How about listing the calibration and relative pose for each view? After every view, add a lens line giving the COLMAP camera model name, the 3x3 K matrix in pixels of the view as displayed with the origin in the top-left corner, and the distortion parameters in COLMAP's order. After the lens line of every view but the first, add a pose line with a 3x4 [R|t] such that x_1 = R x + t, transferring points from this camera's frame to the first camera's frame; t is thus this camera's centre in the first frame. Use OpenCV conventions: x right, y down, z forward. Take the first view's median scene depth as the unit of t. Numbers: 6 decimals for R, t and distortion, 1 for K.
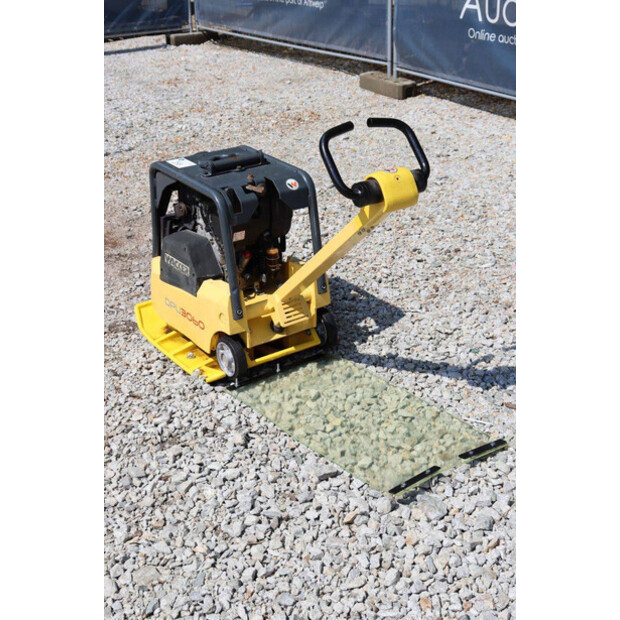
lens RADIAL K [[990.7, 0, 310.2], [0, 990.7, 313.4], [0, 0, 1]] dist [0.143973, 0.000000]
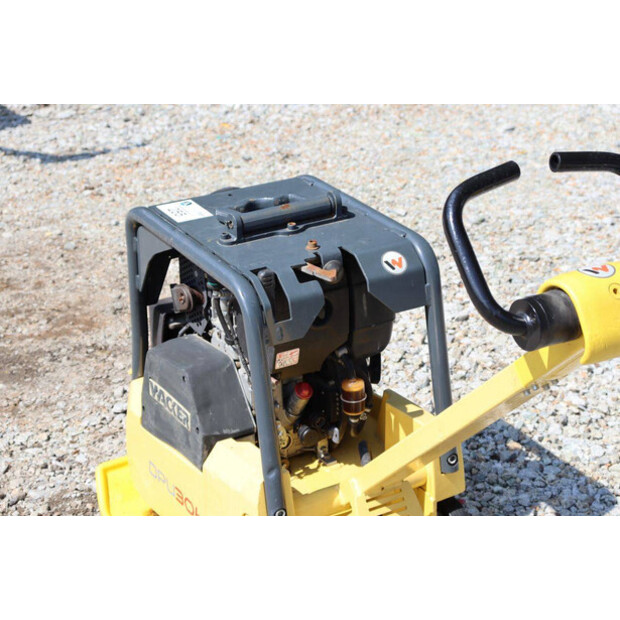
lens RADIAL K [[1470.1, 0, 309.6], [0, 1470.1, 312.3], [0, 0, 1]] dist [0.427909, 0.000000]
pose [[0.994992, 0.030333, -0.095241, 0.010600], [-0.032977, 0.999110, -0.026317, -0.077284], [0.094358, 0.029326, 0.995106, 0.230115]]
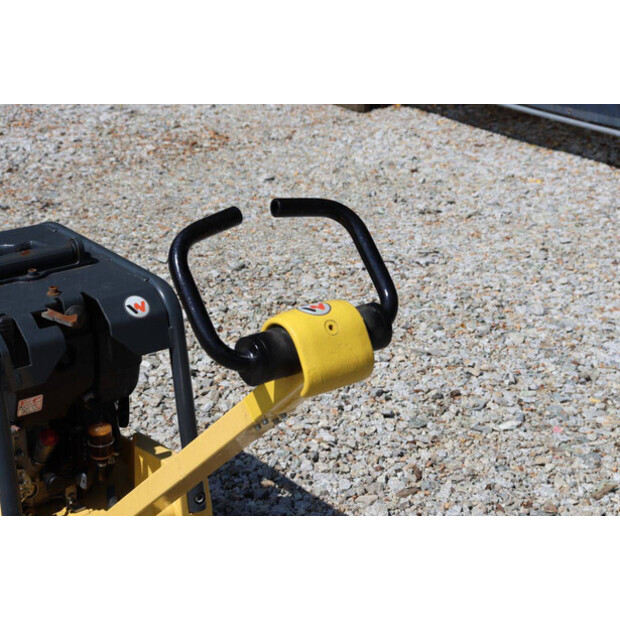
lens RADIAL K [[1470.1, 0, 312.5], [0, 1470.1, 312.2], [0, 0, 1]] dist [0.427909, 0.000000]
pose [[0.998735, 0.004306, 0.050090, 0.032075], [-0.001181, 0.998060, -0.062250, -0.073453], [-0.050261, 0.062112, 0.996803, 0.212366]]
